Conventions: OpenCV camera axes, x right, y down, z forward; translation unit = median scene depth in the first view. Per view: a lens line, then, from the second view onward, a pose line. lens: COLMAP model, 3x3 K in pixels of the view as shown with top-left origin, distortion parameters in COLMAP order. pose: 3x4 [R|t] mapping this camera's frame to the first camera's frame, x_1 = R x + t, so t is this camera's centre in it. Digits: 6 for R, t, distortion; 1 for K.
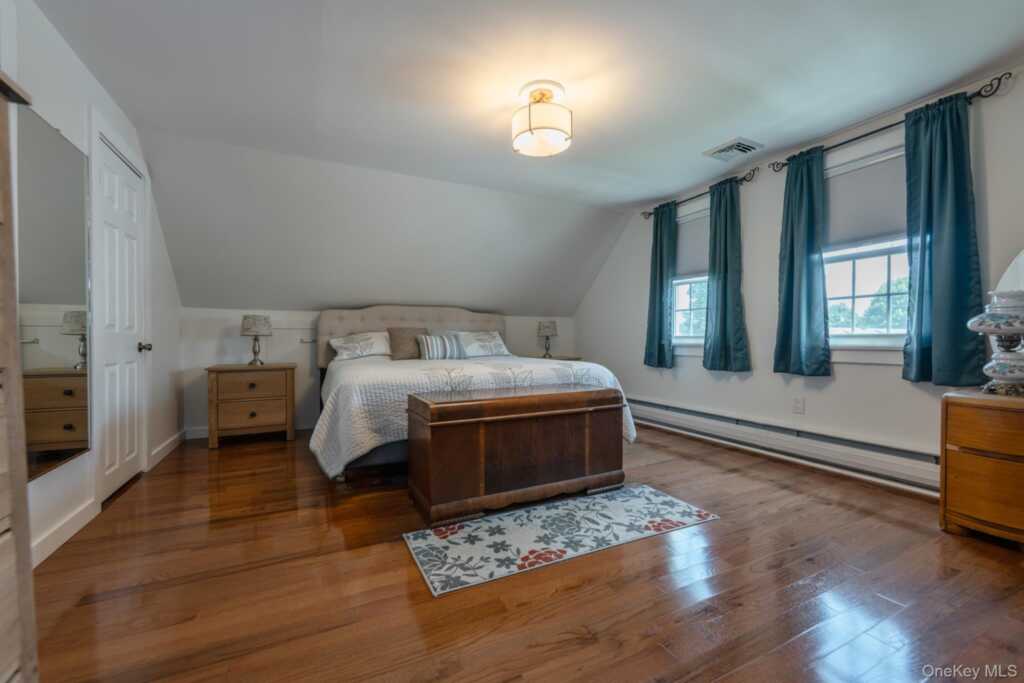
lens RADIAL K [[418.9, 0, 512.0], [0, 418.9, 341.5], [0, 0, 1]] dist [0.000513, -0.000092]
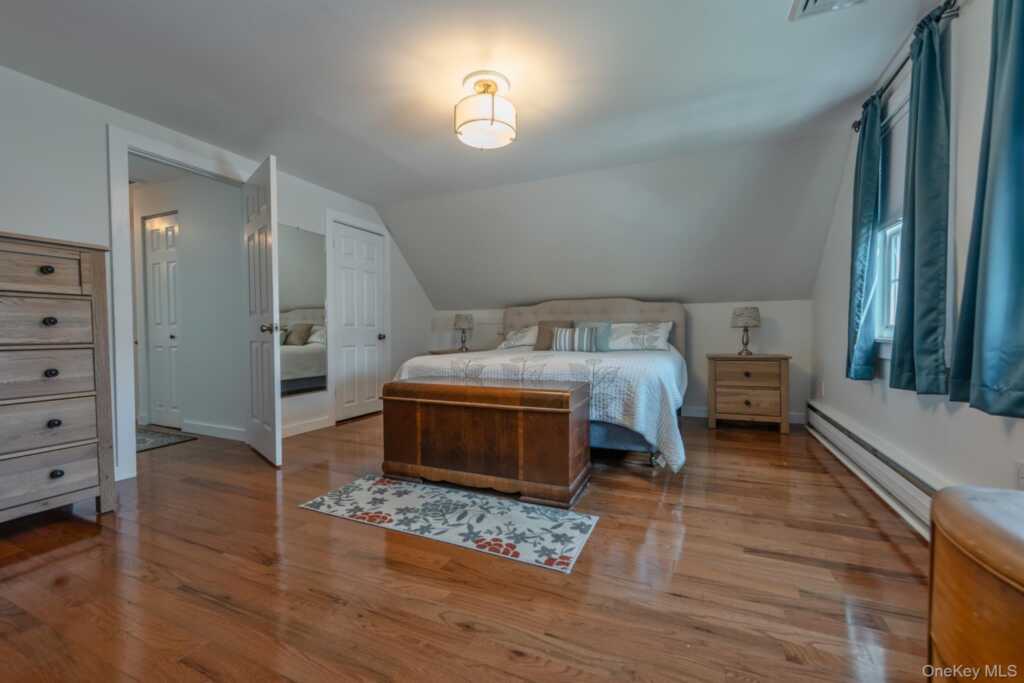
lens RADIAL K [[418.9, 0, 512.0], [0, 418.9, 341.5], [0, 0, 1]] dist [0.000513, -0.000092]
pose [[0.632489, 0.017557, -0.774371, 0.968236], [-0.000912, 0.999759, 0.021923, -0.005689], [0.774569, -0.013160, 0.632353, 0.444874]]
